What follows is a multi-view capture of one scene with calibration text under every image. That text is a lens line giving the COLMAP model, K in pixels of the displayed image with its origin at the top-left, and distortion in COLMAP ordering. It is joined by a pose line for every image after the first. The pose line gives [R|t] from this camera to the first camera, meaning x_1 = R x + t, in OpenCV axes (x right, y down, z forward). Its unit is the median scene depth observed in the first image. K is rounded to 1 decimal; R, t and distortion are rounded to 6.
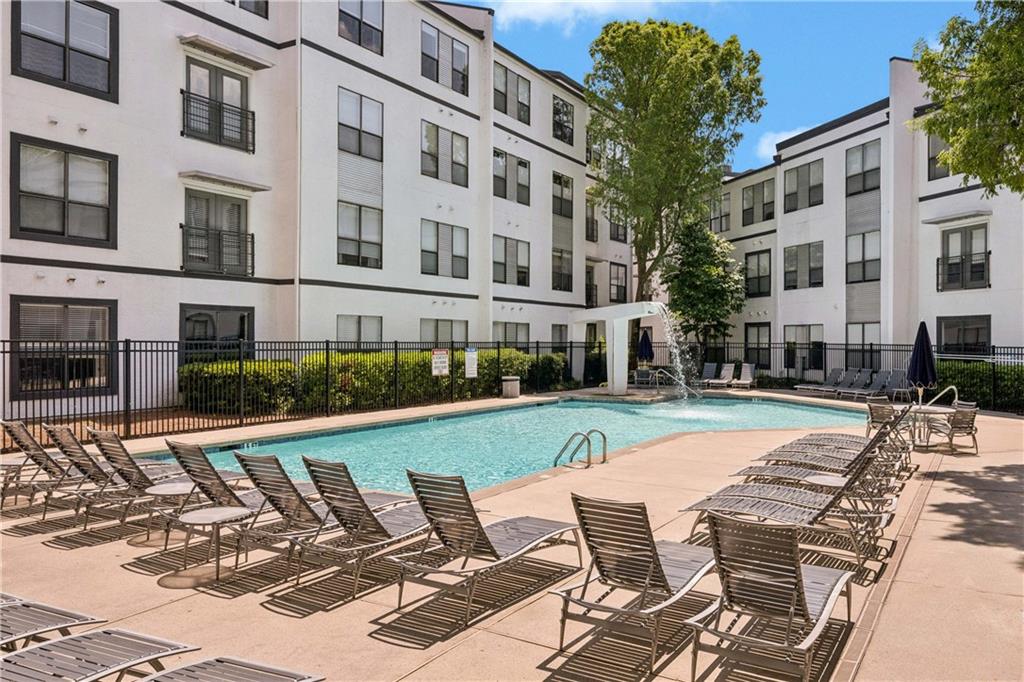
lens RADIAL K [[746.4, 0, 512.0], [0, 746.4, 340.2], [0, 0, 1]] dist [-0.002428, -0.001050]
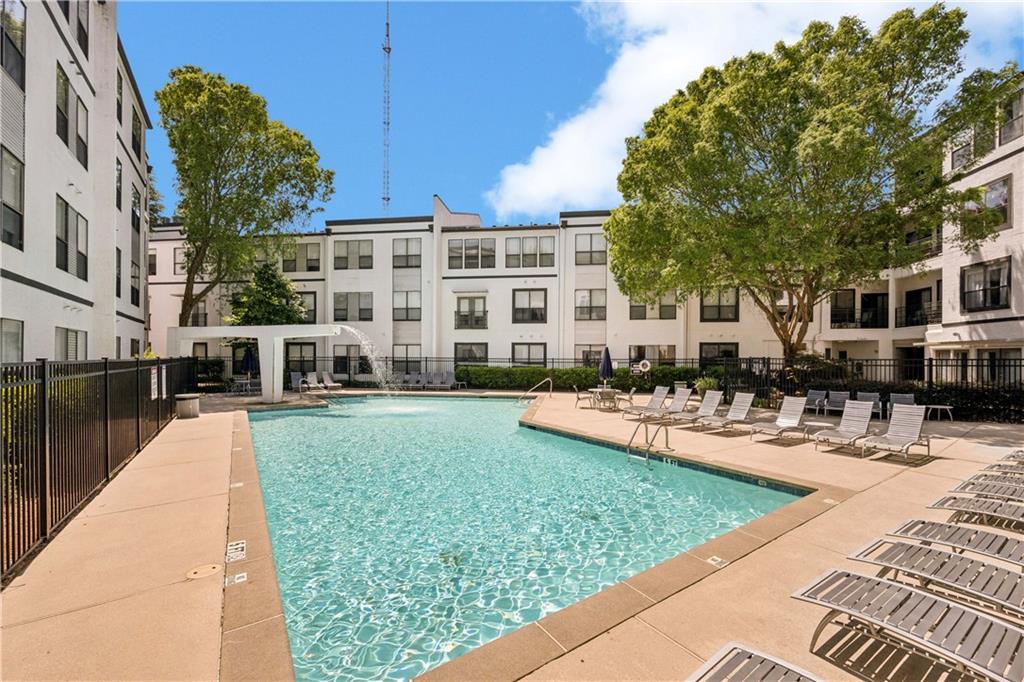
lens RADIAL K [[422.2, 0, 511.6], [0, 422.2, 360.4], [0, 0, 1]] dist [0.000141, -0.000112]
pose [[0.413936, -0.012255, 0.910223, -0.302595], [-0.001313, 0.999900, 0.014059, -0.001690], [-0.910305, -0.007014, 0.413879, 0.392701]]
